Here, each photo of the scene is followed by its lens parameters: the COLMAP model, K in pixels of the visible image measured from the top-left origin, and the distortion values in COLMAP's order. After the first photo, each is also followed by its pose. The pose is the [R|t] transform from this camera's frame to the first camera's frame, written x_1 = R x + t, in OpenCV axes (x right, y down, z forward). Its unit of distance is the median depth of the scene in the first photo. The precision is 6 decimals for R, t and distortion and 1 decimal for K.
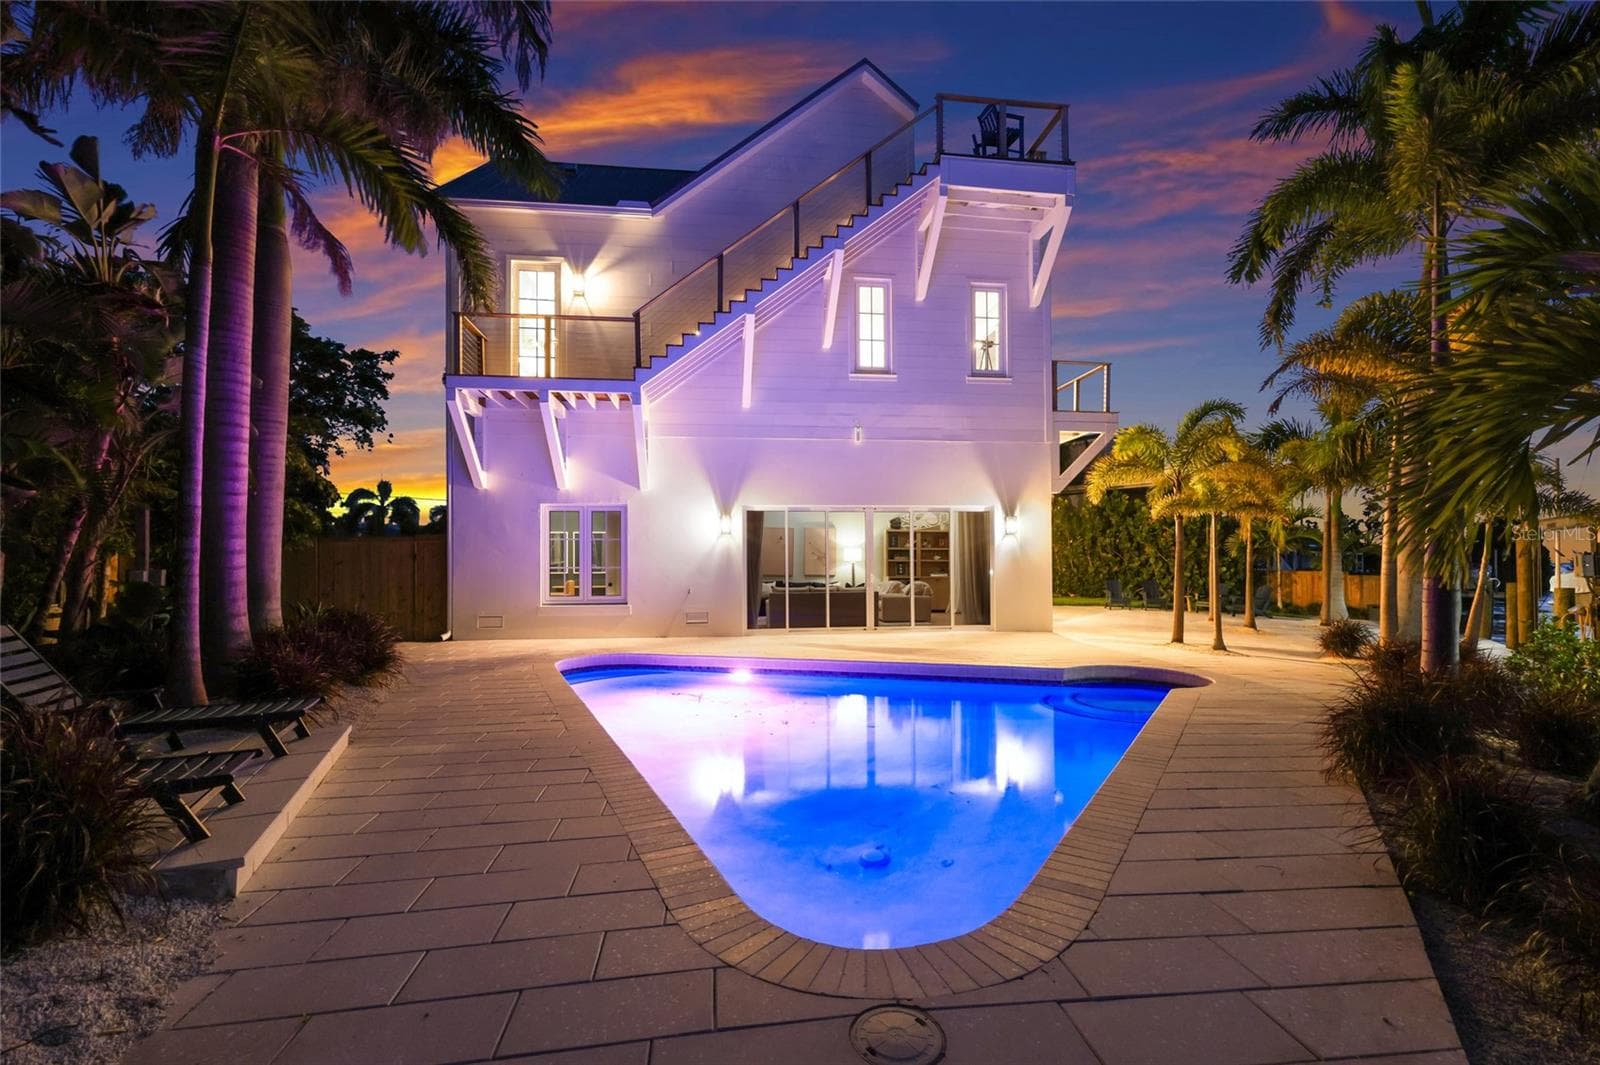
lens RADIAL K [[677.9, 0, 810.9], [0, 677.9, 555.2], [0, 0, 1]] dist [0.000723, -0.000083]
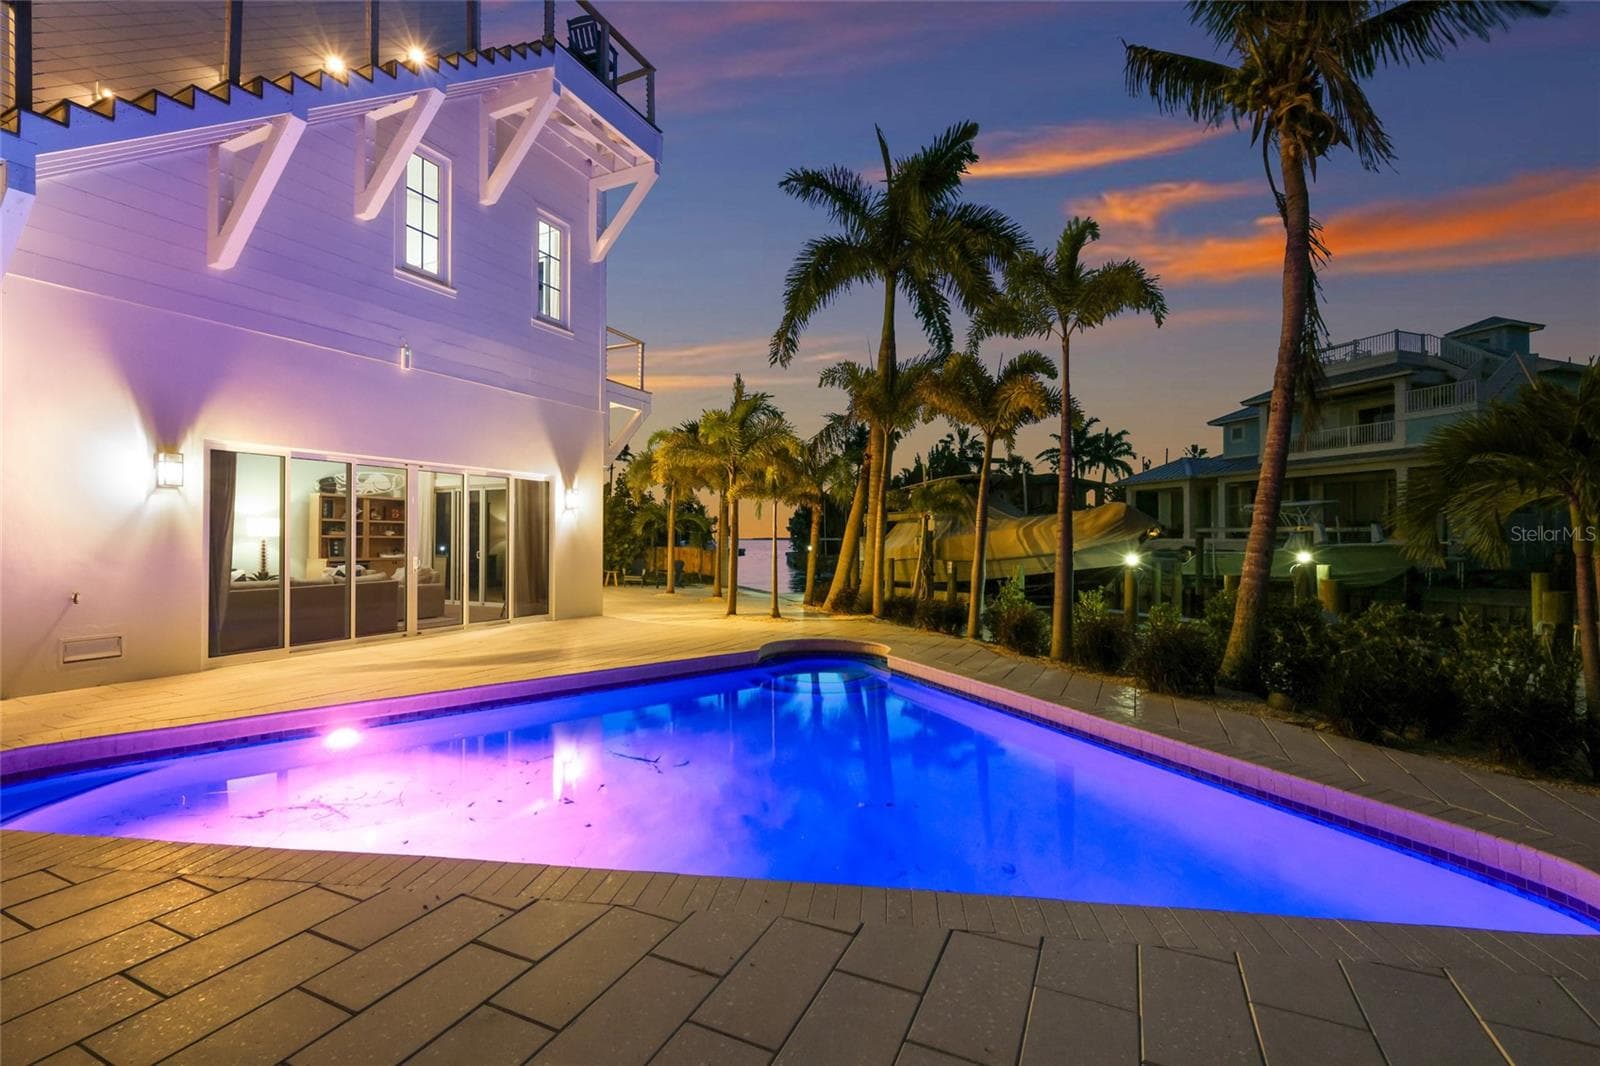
lens RADIAL K [[680.1, 0, 800.0], [0, 680.1, 533.0], [0, 0, 1]] dist [0.002914, 0.000012]
pose [[0.554366, 0.012432, 0.832180, -0.279022], [-0.016072, 0.999862, -0.004230, -0.001119], [-0.832118, -0.011030, 0.554489, 0.257375]]
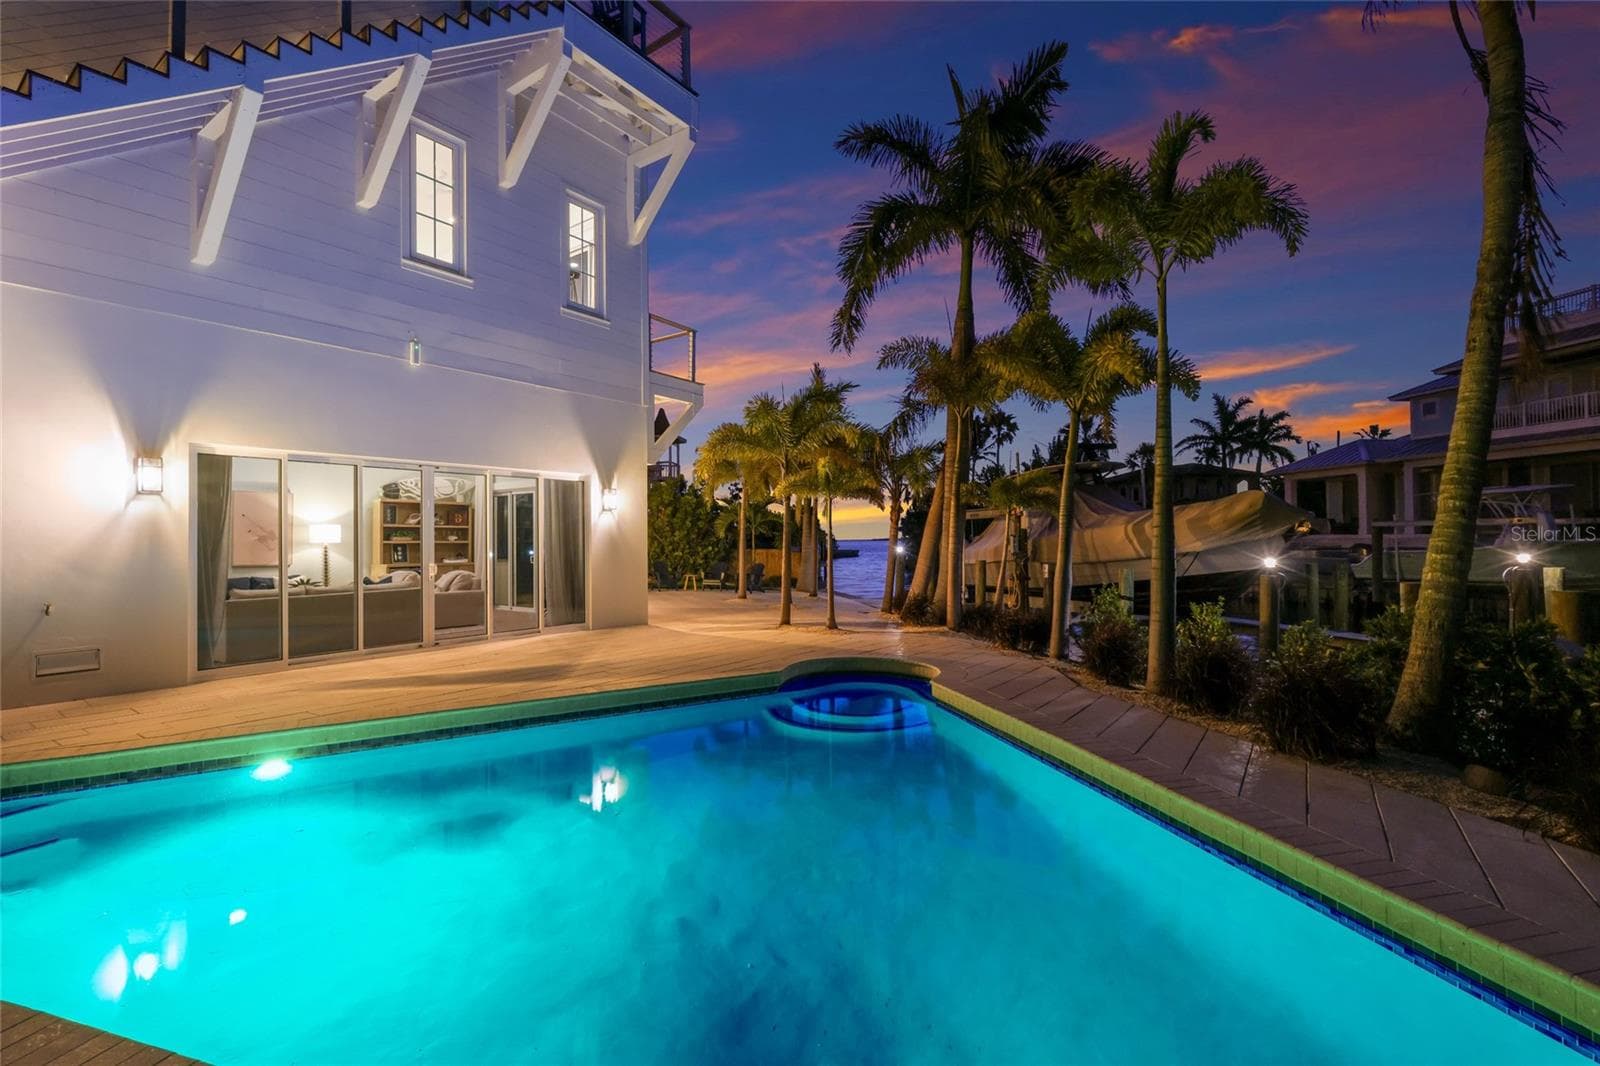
lens RADIAL K [[692.3, 0, 800.0], [0, 692.3, 533.0], [0, 0, 1]] dist [0.003866, -0.000879]
pose [[0.686385, 0.006109, 0.727212, -0.158721], [-0.005014, 0.999981, -0.003668, -0.001913], [-0.727221, -0.001129, 0.686403, 0.251265]]
